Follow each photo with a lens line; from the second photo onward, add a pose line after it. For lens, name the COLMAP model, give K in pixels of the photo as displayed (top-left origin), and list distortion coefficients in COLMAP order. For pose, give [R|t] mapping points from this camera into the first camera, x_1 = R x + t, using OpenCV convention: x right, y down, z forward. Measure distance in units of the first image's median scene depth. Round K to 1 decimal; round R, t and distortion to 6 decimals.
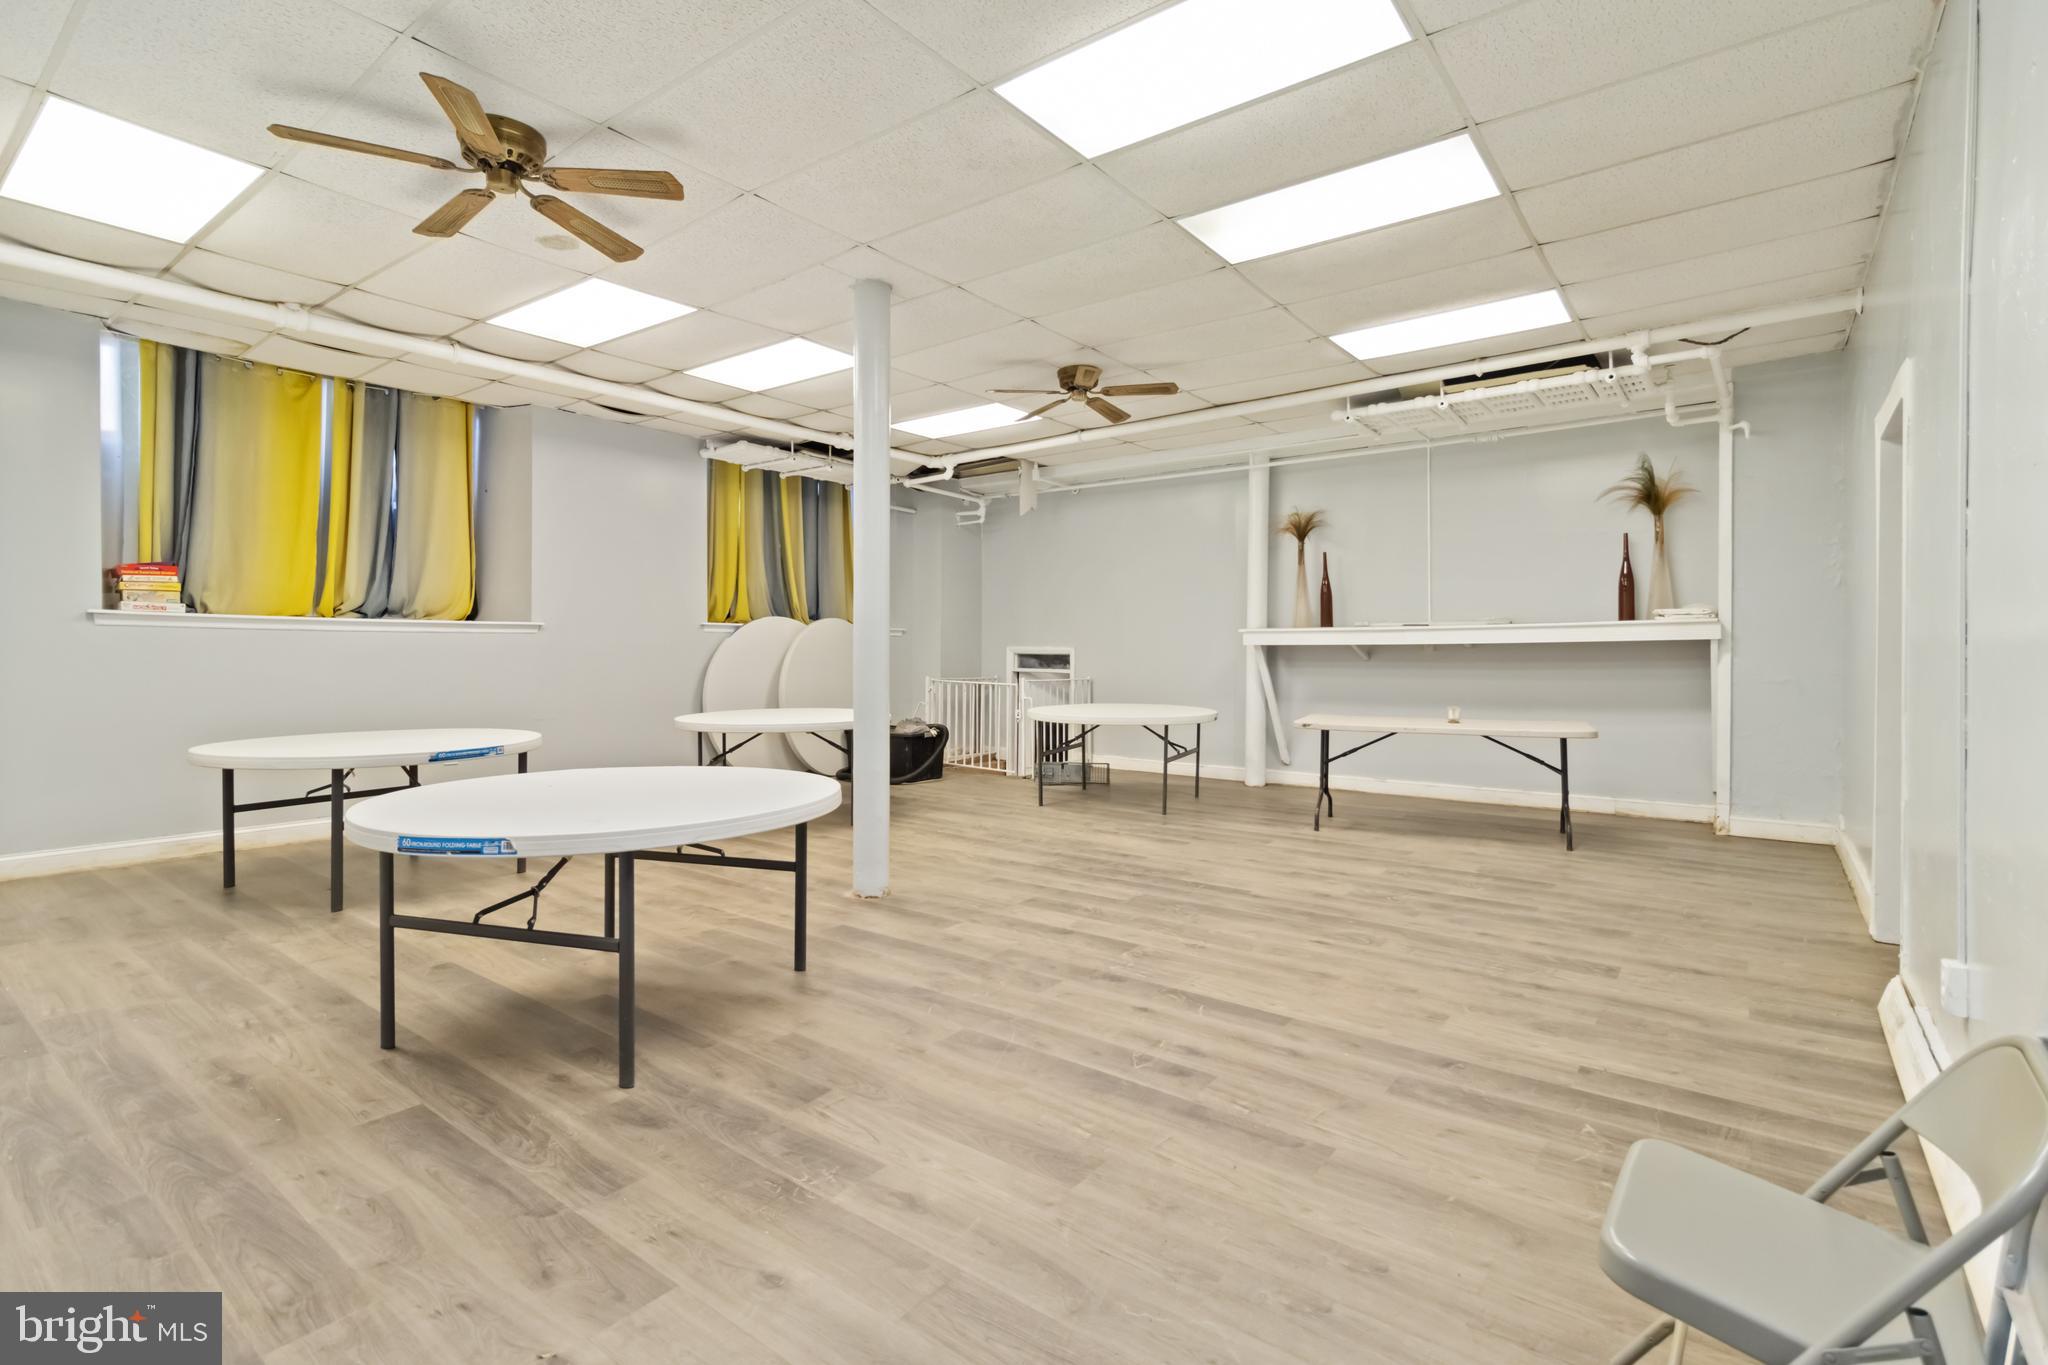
lens RADIAL K [[950.0, 0, 1023.7], [0, 950.0, 636.2], [0, 0, 1]] dist [0.000370, -0.000029]
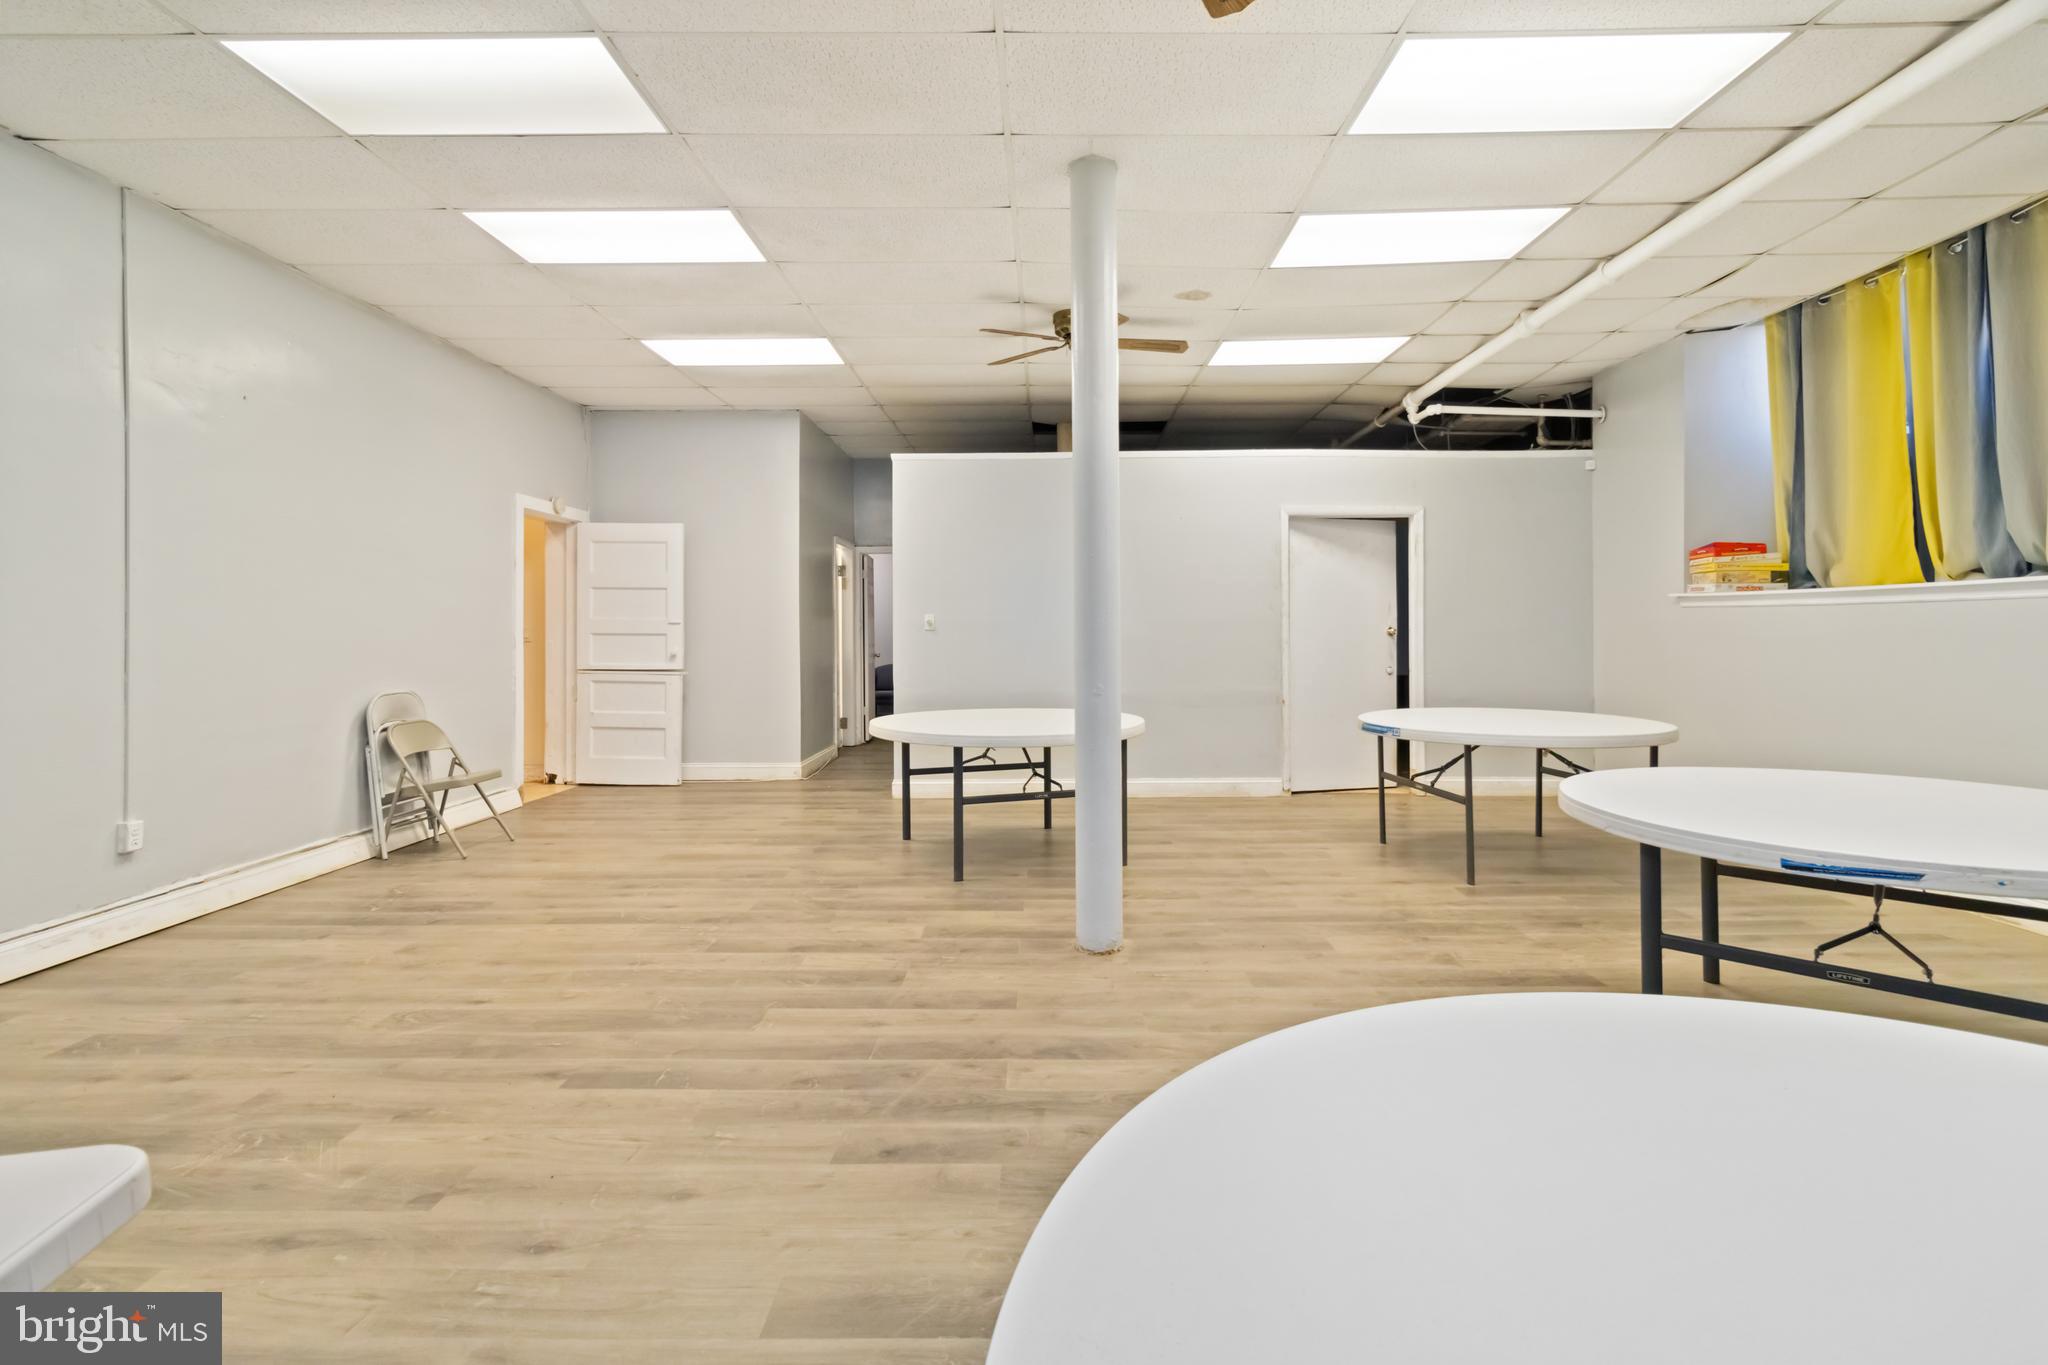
lens RADIAL K [[950.0, 0, 1023.7], [0, 950.0, 636.2], [0, 0, 1]] dist [0.000370, -0.000029]
pose [[-0.800451, 0.006140, -0.599367, 0.428014], [0.010431, 0.999939, -0.003687, 0.024990], [0.599307, -0.009203, -0.800466, 1.939987]]
